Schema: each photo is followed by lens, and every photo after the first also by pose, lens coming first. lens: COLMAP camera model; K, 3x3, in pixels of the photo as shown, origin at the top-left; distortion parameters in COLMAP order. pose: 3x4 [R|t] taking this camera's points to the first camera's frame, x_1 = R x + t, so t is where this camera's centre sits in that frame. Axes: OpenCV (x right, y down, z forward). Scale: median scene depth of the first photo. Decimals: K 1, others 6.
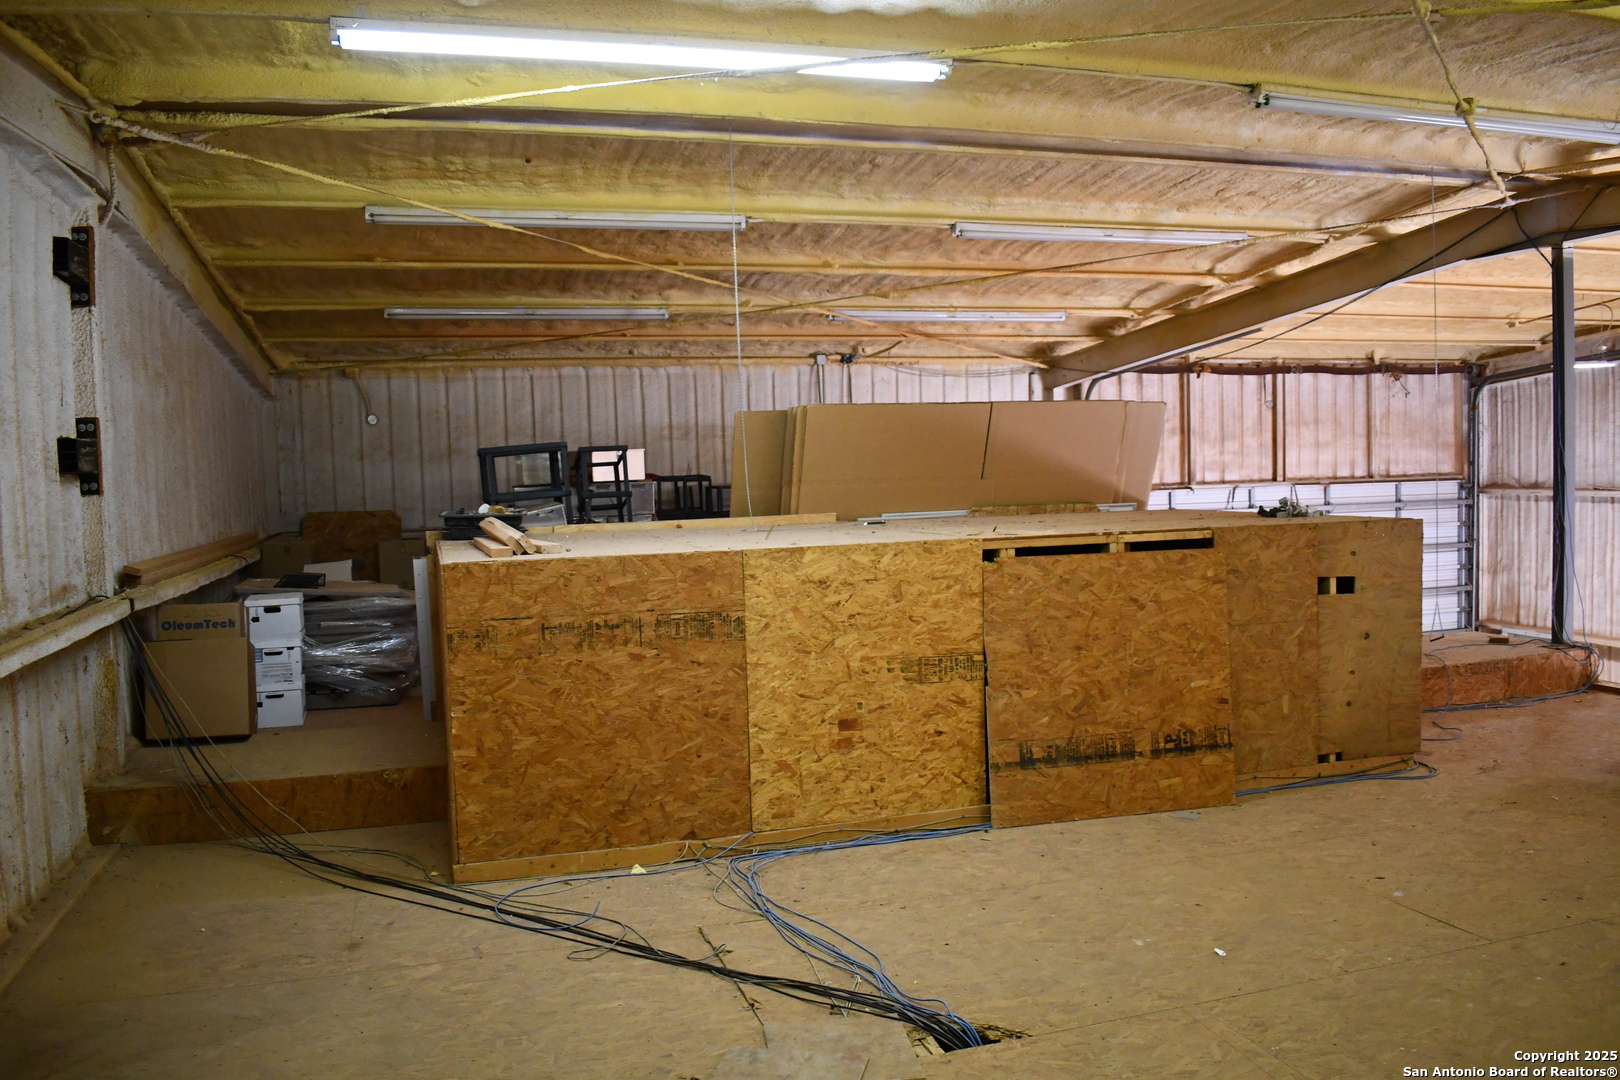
lens RADIAL K [[1265.0, 0, 808.9], [0, 1265.0, 544.6], [0, 0, 1]] dist [-0.097179, 0.018623]
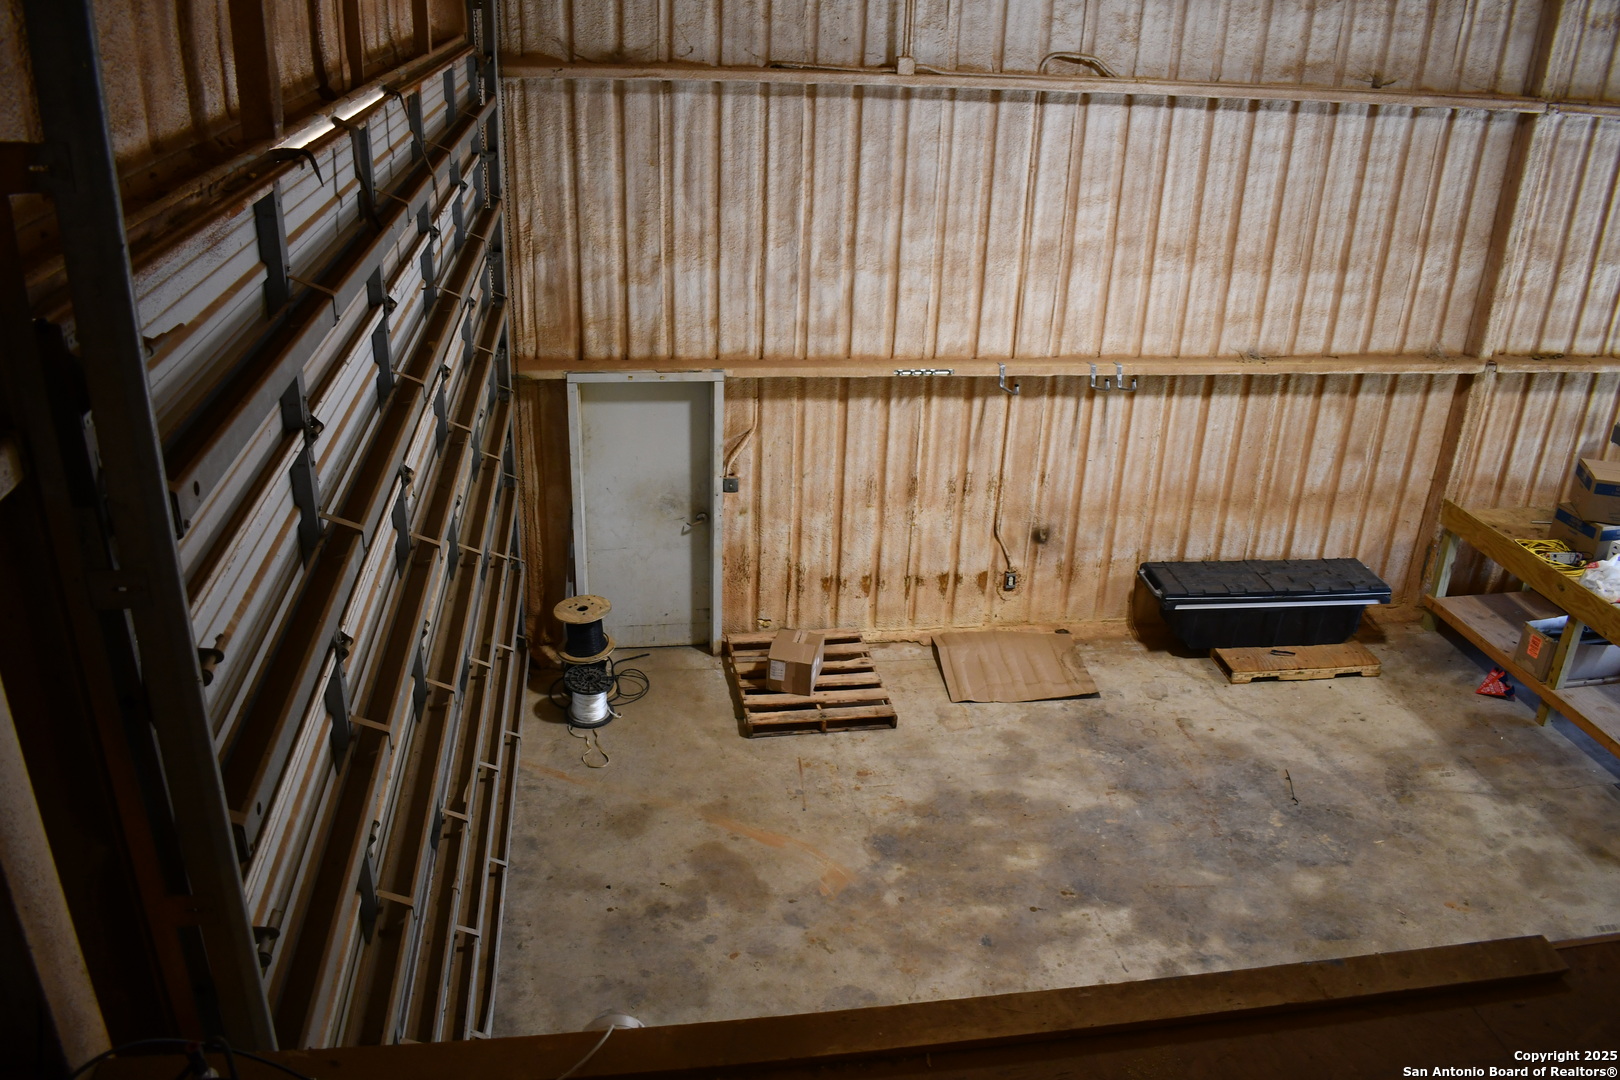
lens RADIAL K [[1265.0, 0, 804.3], [0, 1265.0, 537.3], [0, 0, 1]] dist [-0.097179, 0.018623]
pose [[0.152567, -0.383518, 0.910844, 0.116151], [0.024508, 0.922818, 0.384455, -0.059842], [-0.987989, -0.036332, 0.150191, 0.855058]]
